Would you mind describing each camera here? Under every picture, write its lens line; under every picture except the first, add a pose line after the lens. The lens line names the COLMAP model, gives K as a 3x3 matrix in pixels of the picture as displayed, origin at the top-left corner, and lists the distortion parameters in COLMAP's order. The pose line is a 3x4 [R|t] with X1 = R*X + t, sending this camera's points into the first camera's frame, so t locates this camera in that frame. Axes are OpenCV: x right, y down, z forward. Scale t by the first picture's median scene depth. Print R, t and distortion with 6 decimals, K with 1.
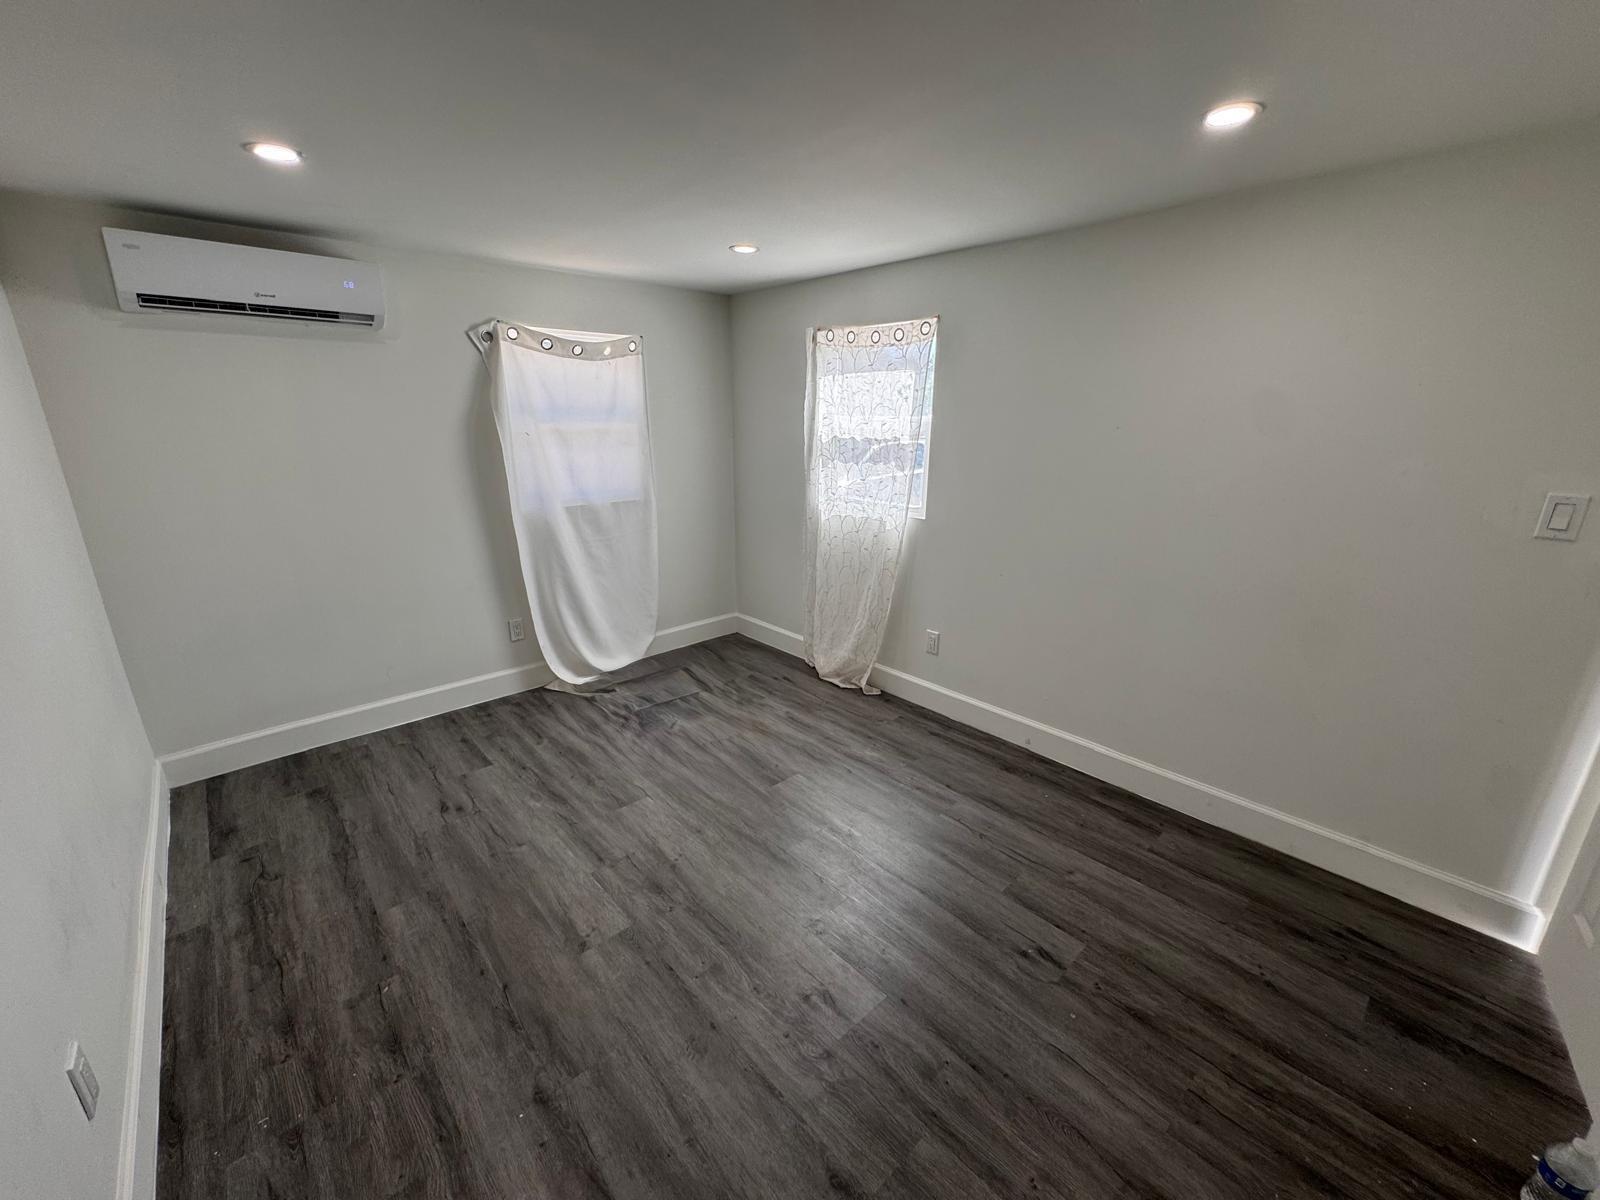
lens RADIAL K [[638.1, 0, 804.9], [0, 638.1, 599.9], [0, 0, 1]] dist [-0.000156, 0.000540]
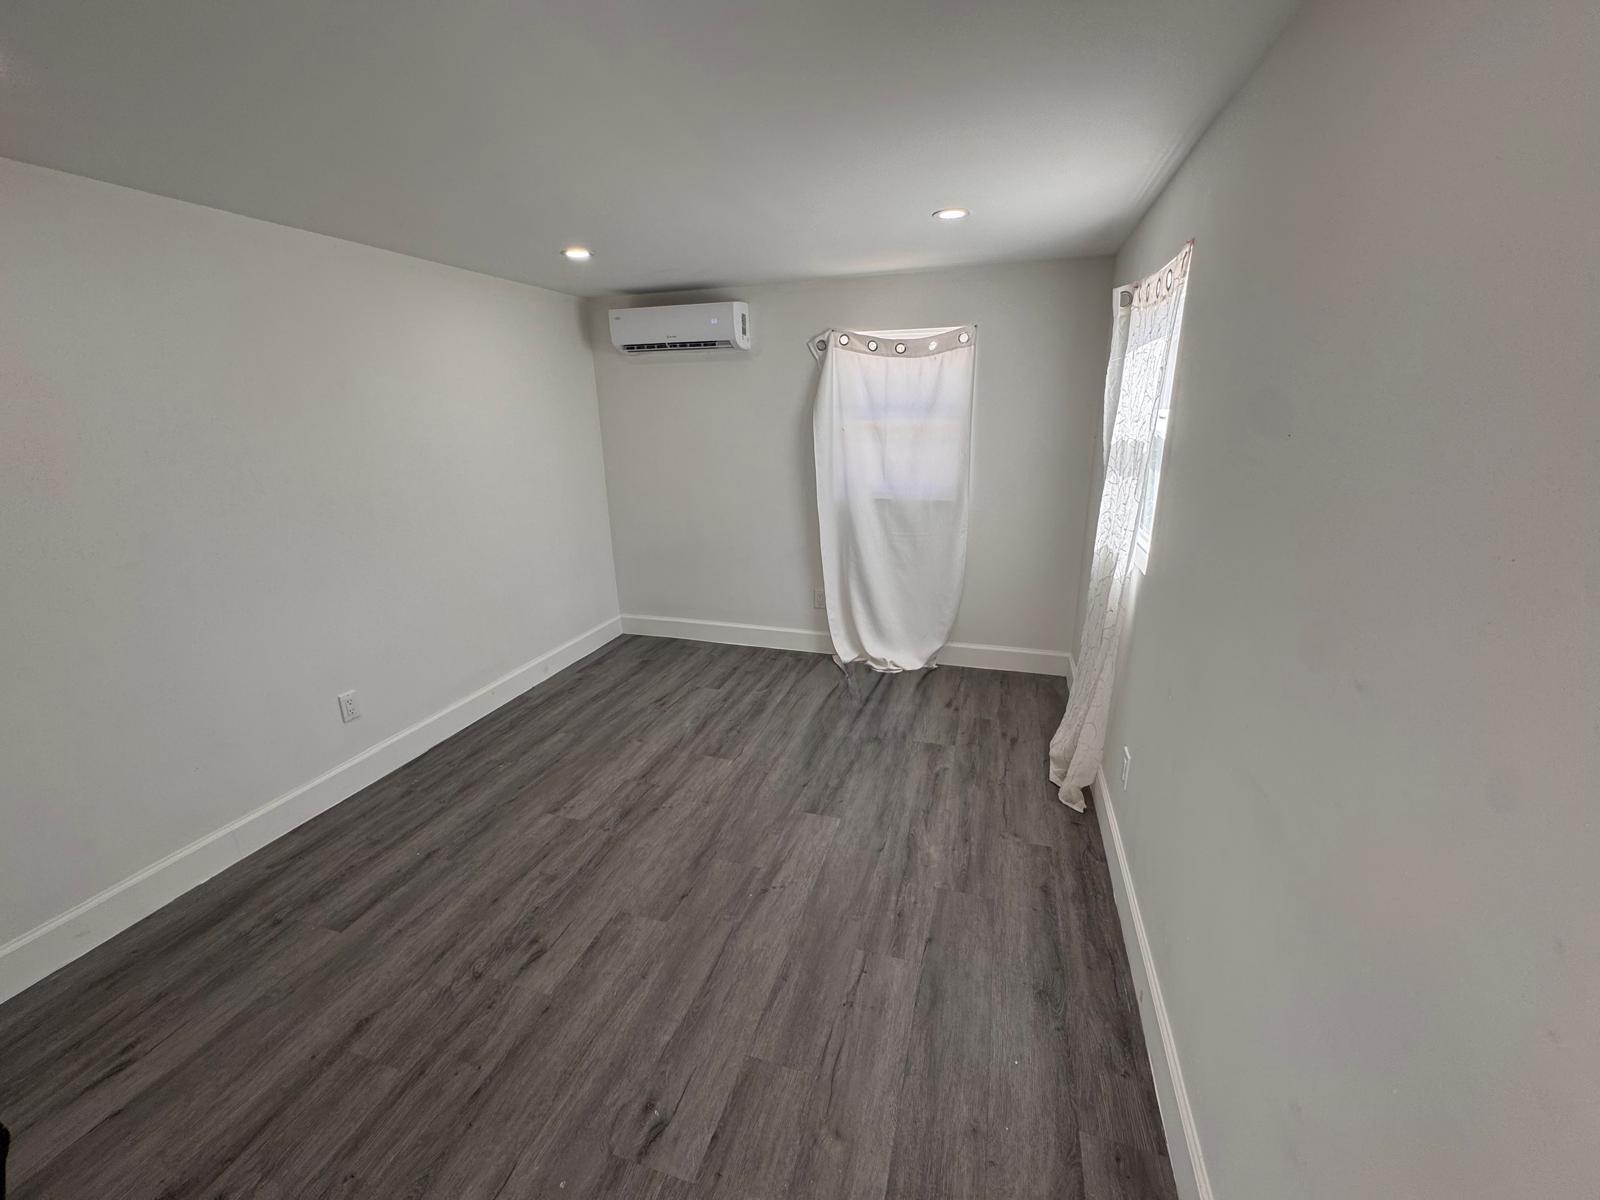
lens RADIAL K [[638.1, 0, 804.4], [0, 638.1, 607.9], [0, 0, 1]] dist [-0.000156, 0.000540]
pose [[0.499408, 0.246363, -0.830600, 0.649325], [-0.228812, 0.962183, 0.147815, -0.133597], [0.835606, 0.116231, 0.536893, 0.462036]]
